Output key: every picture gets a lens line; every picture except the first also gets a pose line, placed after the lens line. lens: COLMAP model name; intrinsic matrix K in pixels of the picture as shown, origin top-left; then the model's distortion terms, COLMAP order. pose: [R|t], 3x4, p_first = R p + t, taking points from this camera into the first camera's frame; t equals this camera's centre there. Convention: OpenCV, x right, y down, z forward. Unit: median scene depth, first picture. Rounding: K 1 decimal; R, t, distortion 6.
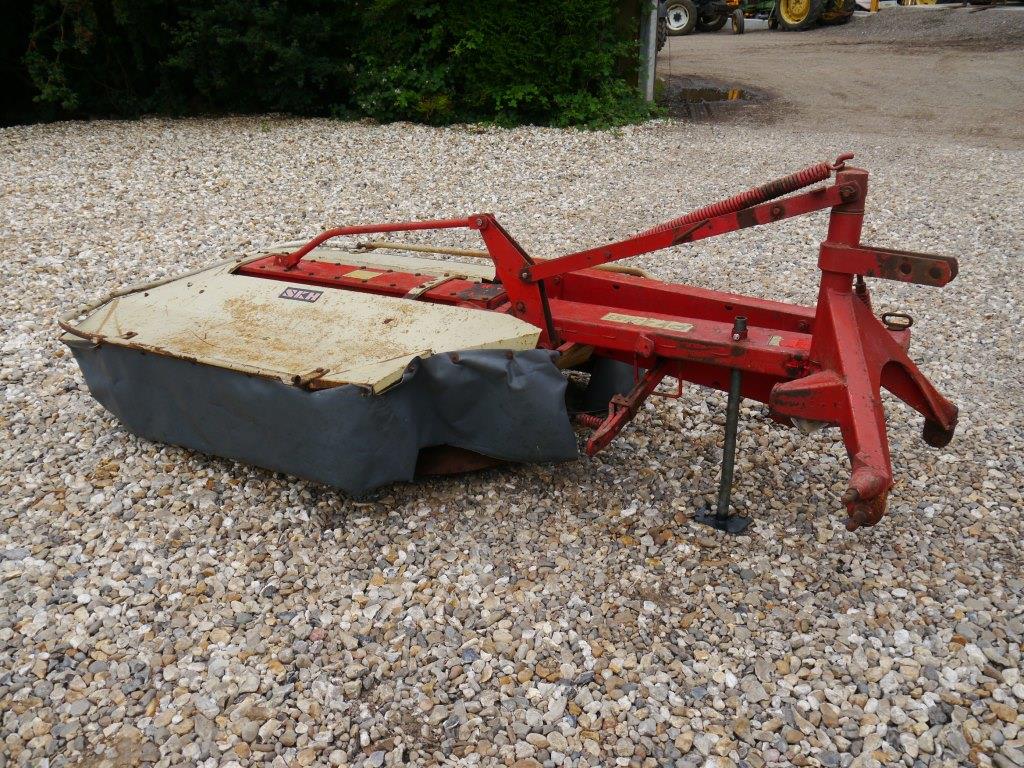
lens RADIAL K [[847.0, 0, 516.8], [0, 847.0, 382.1], [0, 0, 1]] dist [-0.024504, 0.007210]
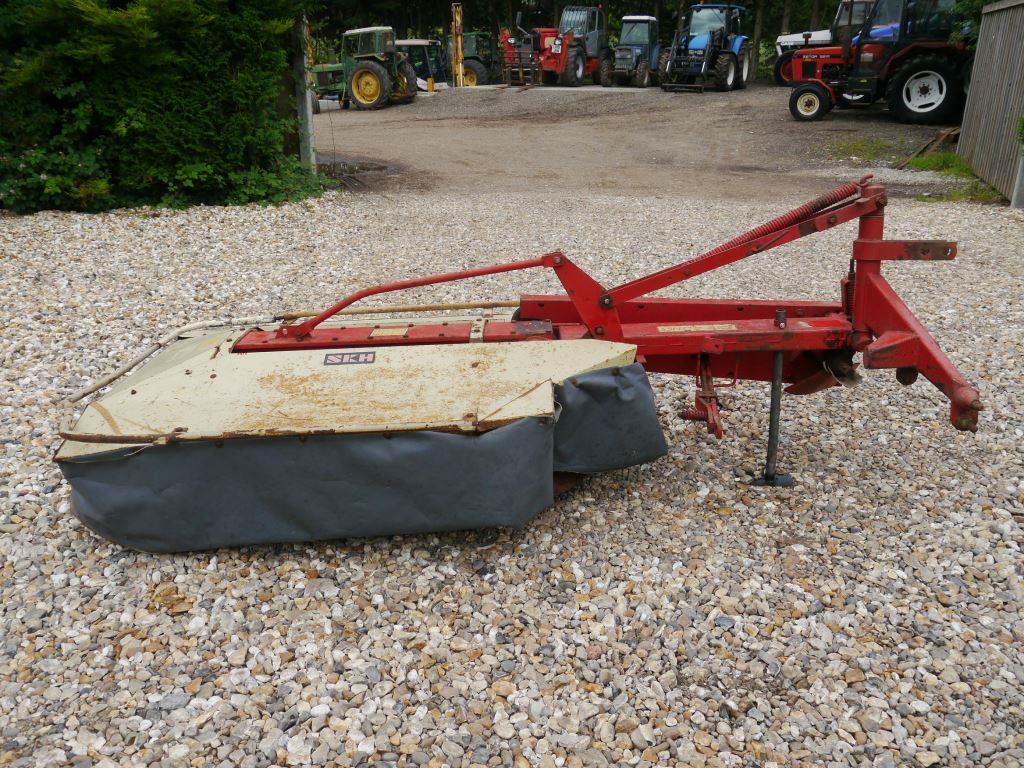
lens RADIAL K [[847.0, 0, 516.8], [0, 847.0, 382.1], [0, 0, 1]] dist [-0.024504, 0.007210]
pose [[0.865981, -0.160181, 0.473728, -0.505054], [0.200747, 0.978983, -0.035945, -0.003710], [-0.458014, 0.126227, 0.879937, 0.061340]]
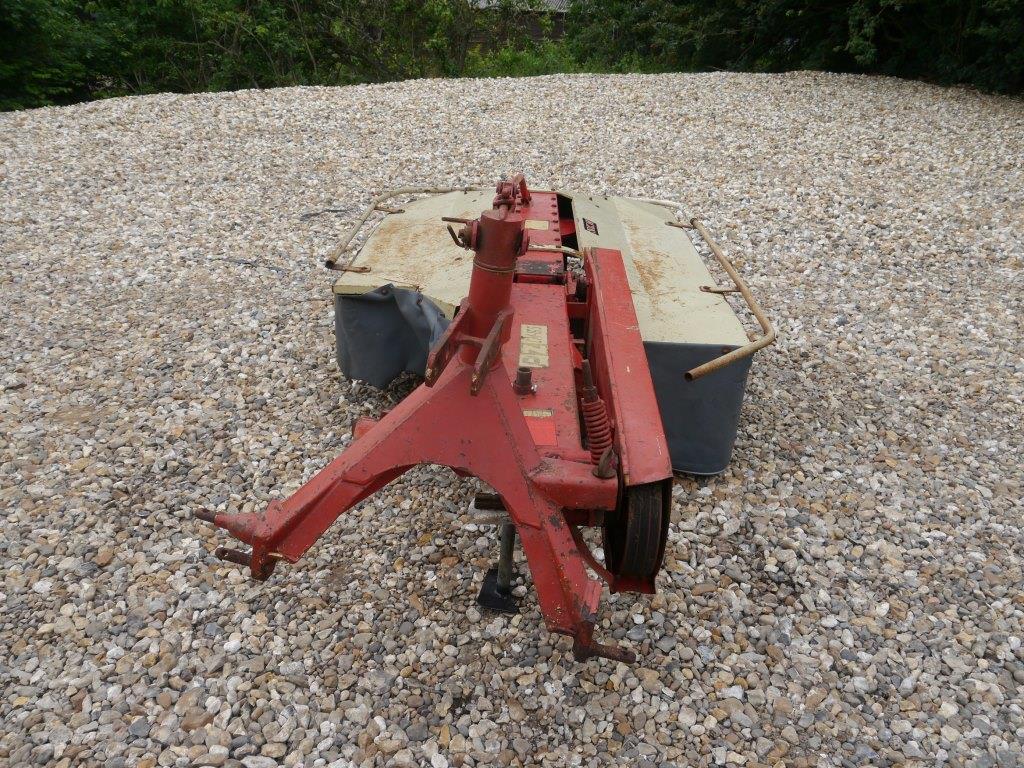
lens RADIAL K [[847.0, 0, 516.8], [0, 847.0, 382.1], [0, 0, 1]] dist [-0.024504, 0.007210]
pose [[0.482785, 0.428507, -0.763741, 0.649919], [-0.394768, 0.884964, 0.246976, -0.192201], [0.781714, 0.182264, 0.596409, 0.373488]]
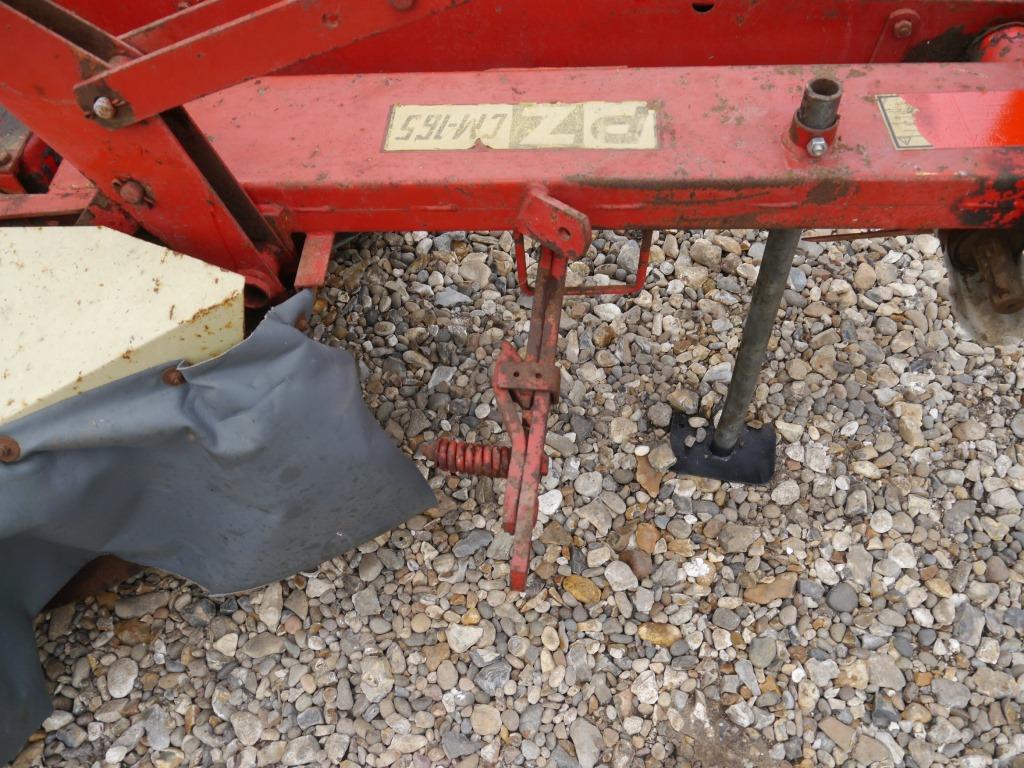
lens RADIAL K [[847.0, 0, 512.0], [0, 847.0, 384.0], [0, 0, 1]] dist [-0.034396, -0.002483]
pose [[0.888491, -0.393418, 0.236234, 0.022213], [0.205461, 0.801353, 0.561799, -0.141730], [-0.410329, -0.450617, 0.792827, 0.538002]]
